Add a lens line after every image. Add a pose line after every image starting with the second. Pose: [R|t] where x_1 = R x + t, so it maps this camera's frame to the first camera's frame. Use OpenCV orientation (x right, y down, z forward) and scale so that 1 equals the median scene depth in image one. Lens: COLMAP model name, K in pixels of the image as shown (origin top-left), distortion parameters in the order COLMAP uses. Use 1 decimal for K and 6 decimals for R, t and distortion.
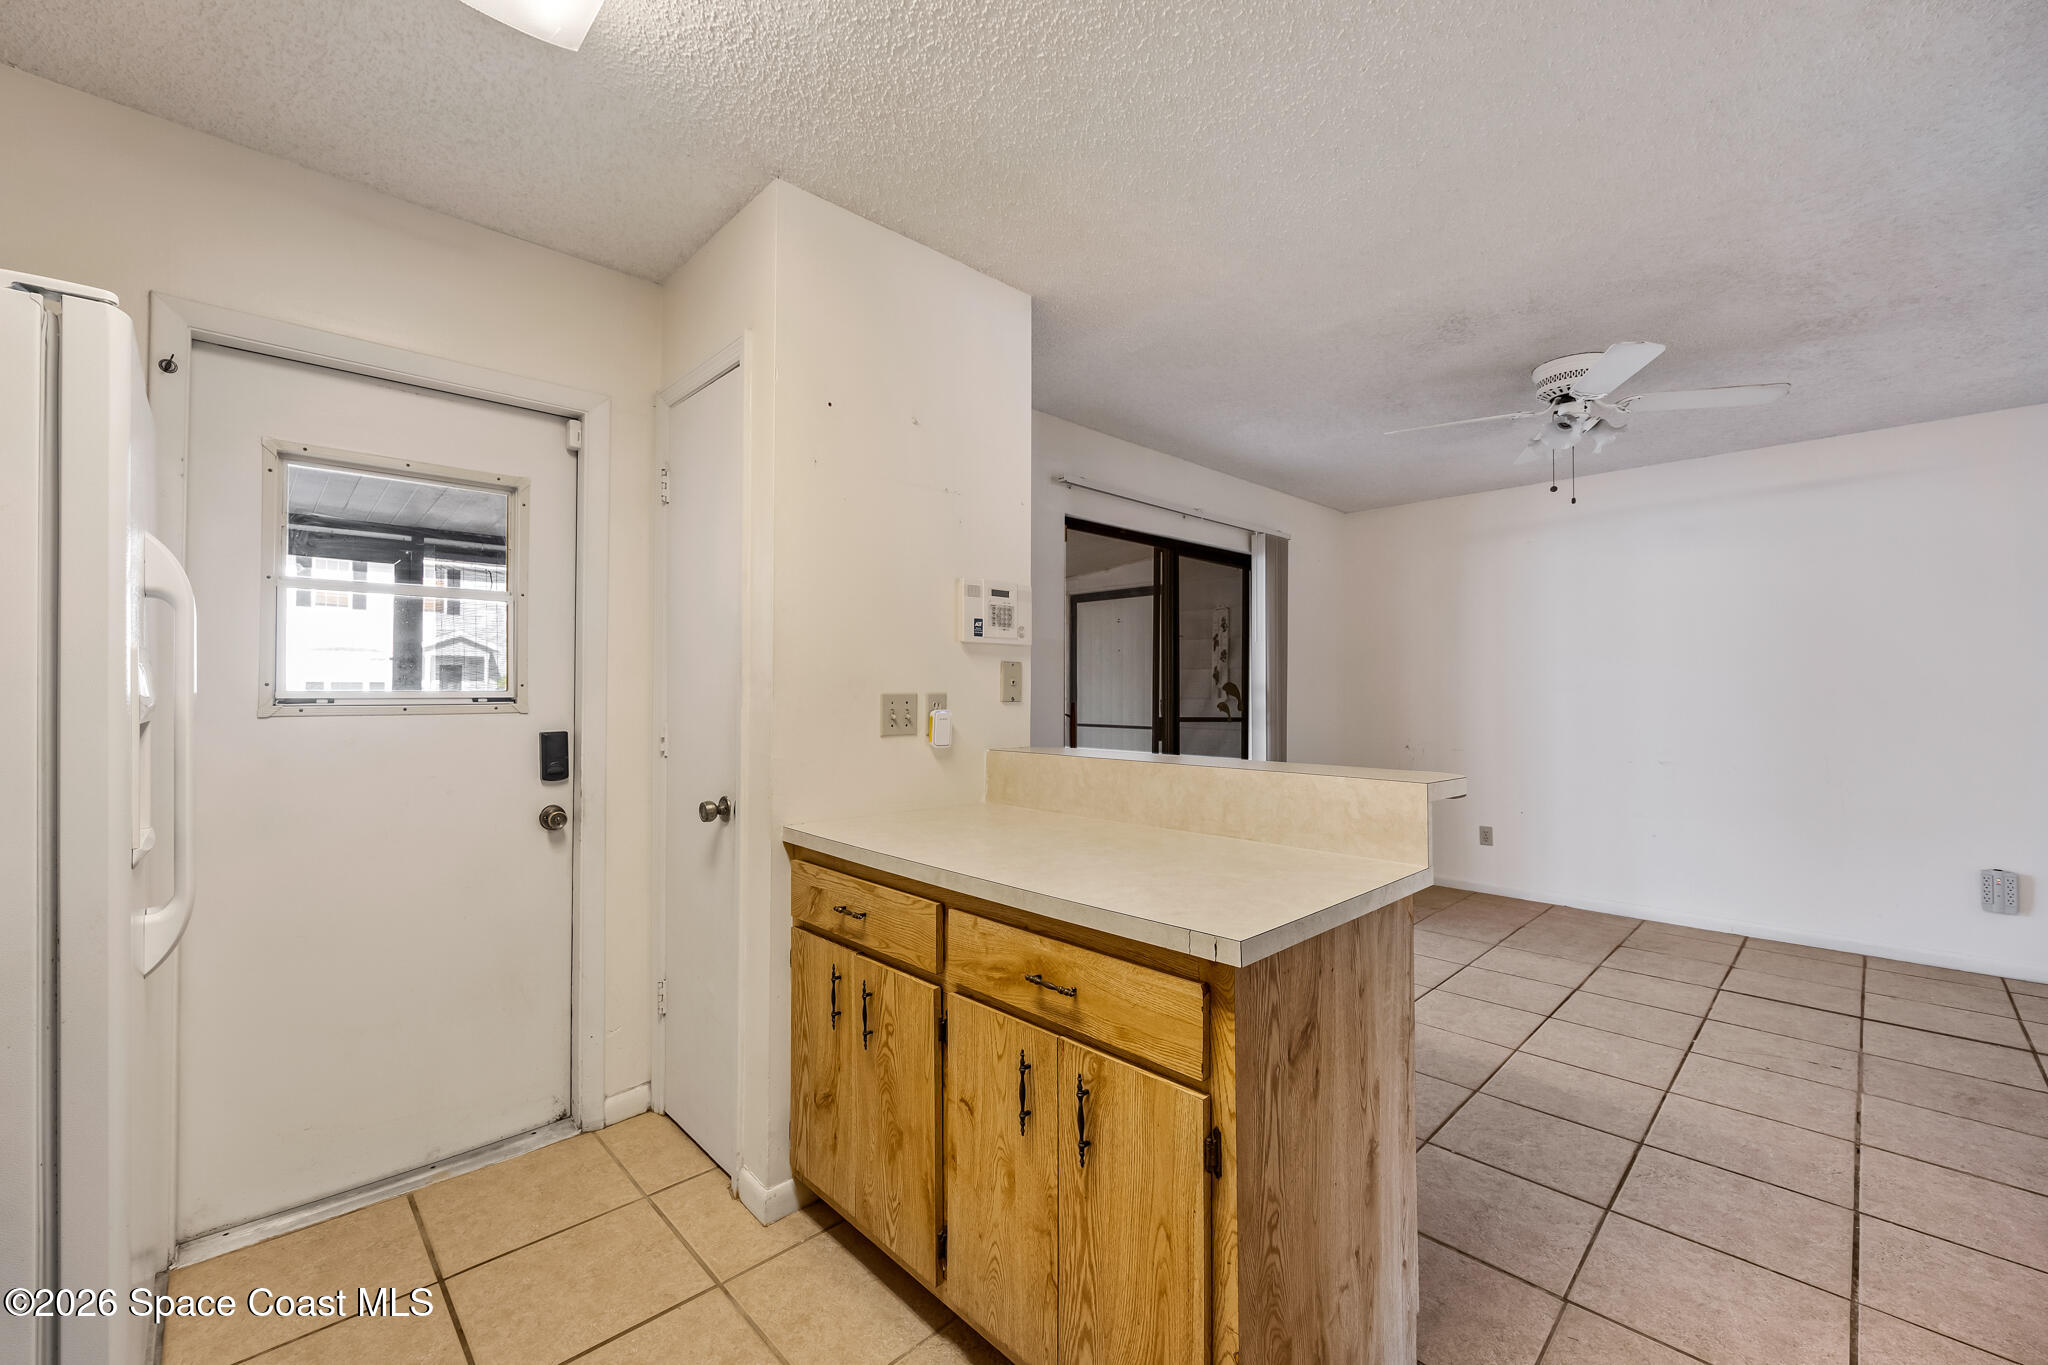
lens RADIAL K [[805.1, 0, 1026.2], [0, 805.1, 687.8], [0, 0, 1]] dist [-0.000108, 0.000088]
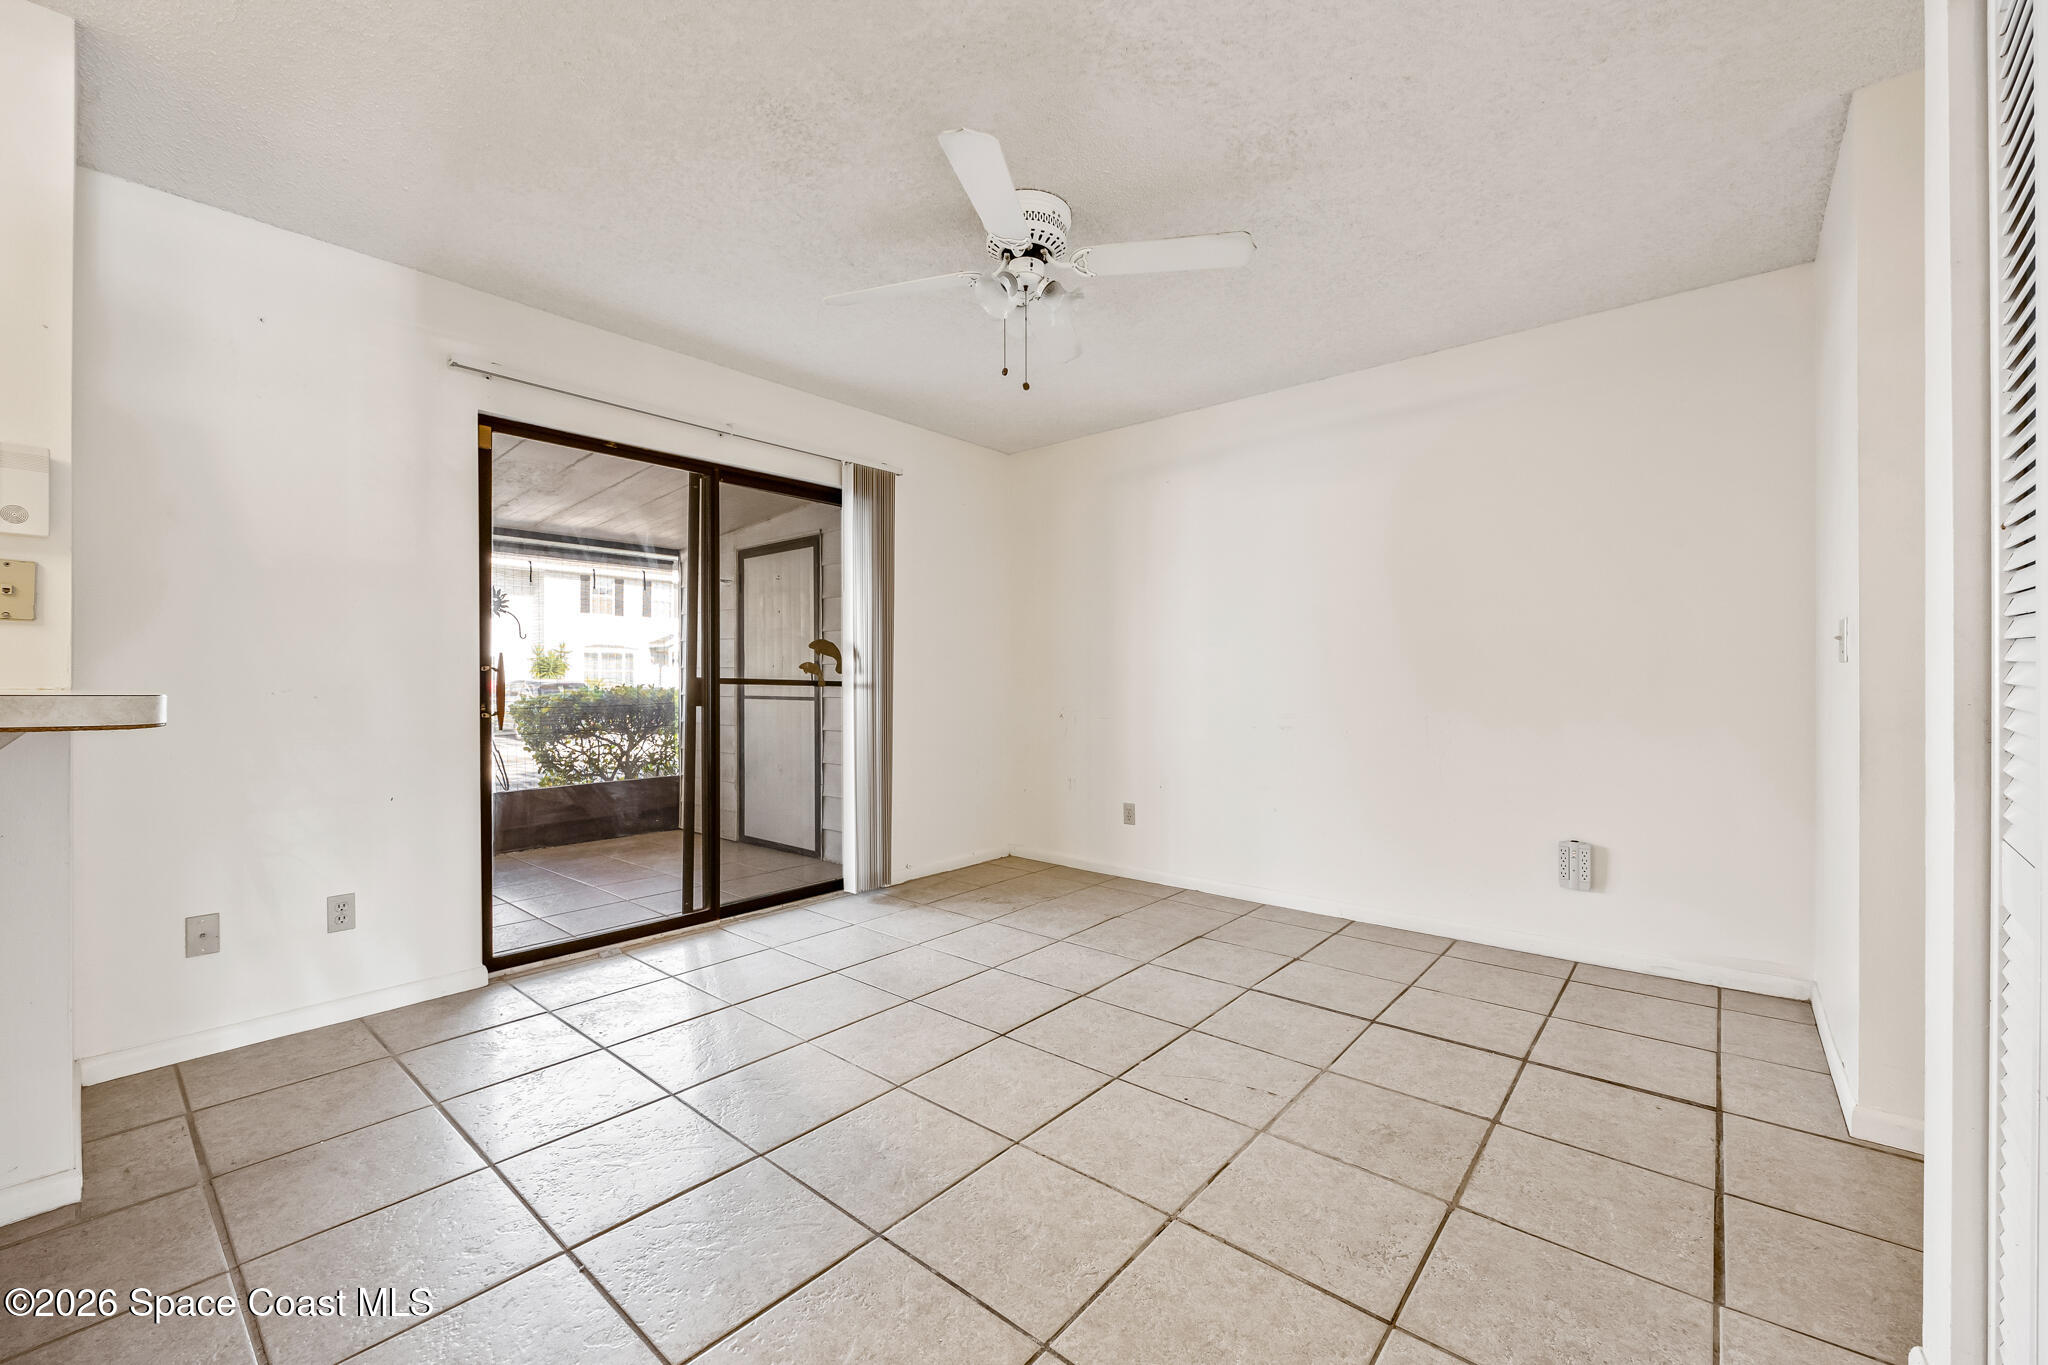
lens RADIAL K [[805.1, 0, 1004.7], [0, 805.1, 684.3], [0, 0, 1]] dist [-0.000108, 0.000088]
pose [[0.996392, -0.003282, 0.084803, 0.430742], [0.002657, 0.999968, 0.007485, 0.040536], [-0.084825, -0.007232, 0.996370, 0.152109]]
